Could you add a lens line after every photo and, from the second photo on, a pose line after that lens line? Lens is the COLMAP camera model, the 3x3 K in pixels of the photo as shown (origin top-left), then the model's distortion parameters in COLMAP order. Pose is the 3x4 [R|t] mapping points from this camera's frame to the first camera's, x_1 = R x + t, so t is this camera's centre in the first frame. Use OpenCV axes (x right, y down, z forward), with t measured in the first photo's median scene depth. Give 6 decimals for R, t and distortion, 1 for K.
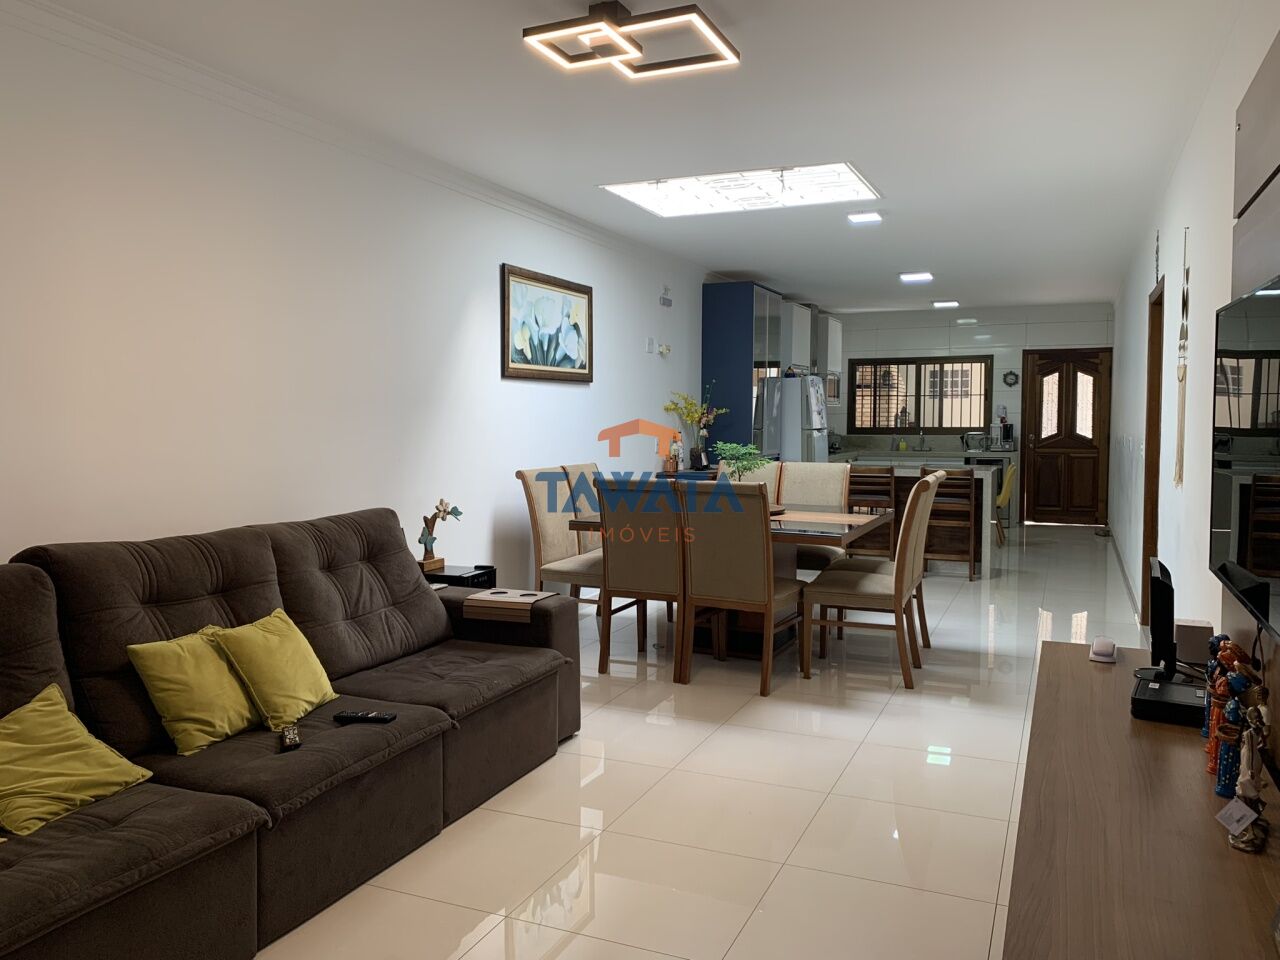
lens RADIAL K [[988.3, 0, 638.8], [0, 988.3, 479.8], [0, 0, 1]] dist [-0.002382, -0.001843]
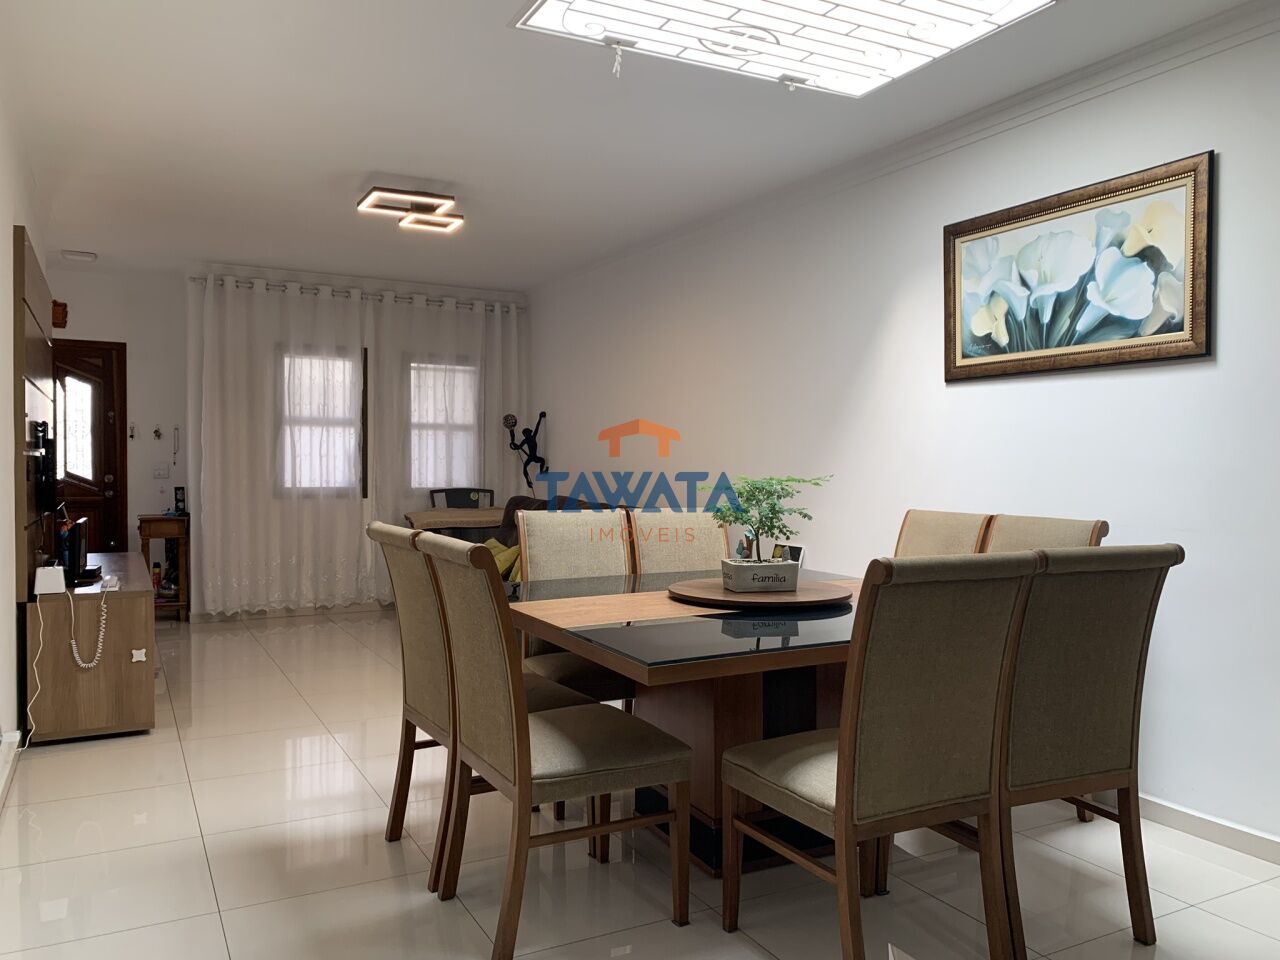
lens RADIAL K [[988.3, 0, 638.3], [0, 988.3, 478.3], [0, 0, 1]] dist [-0.002382, -0.001843]
pose [[-0.624130, 0.020192, -0.781060, 0.539351], [-0.044603, 0.997115, 0.061419, -0.063083], [0.780046, 0.073171, -0.621429, 1.200922]]
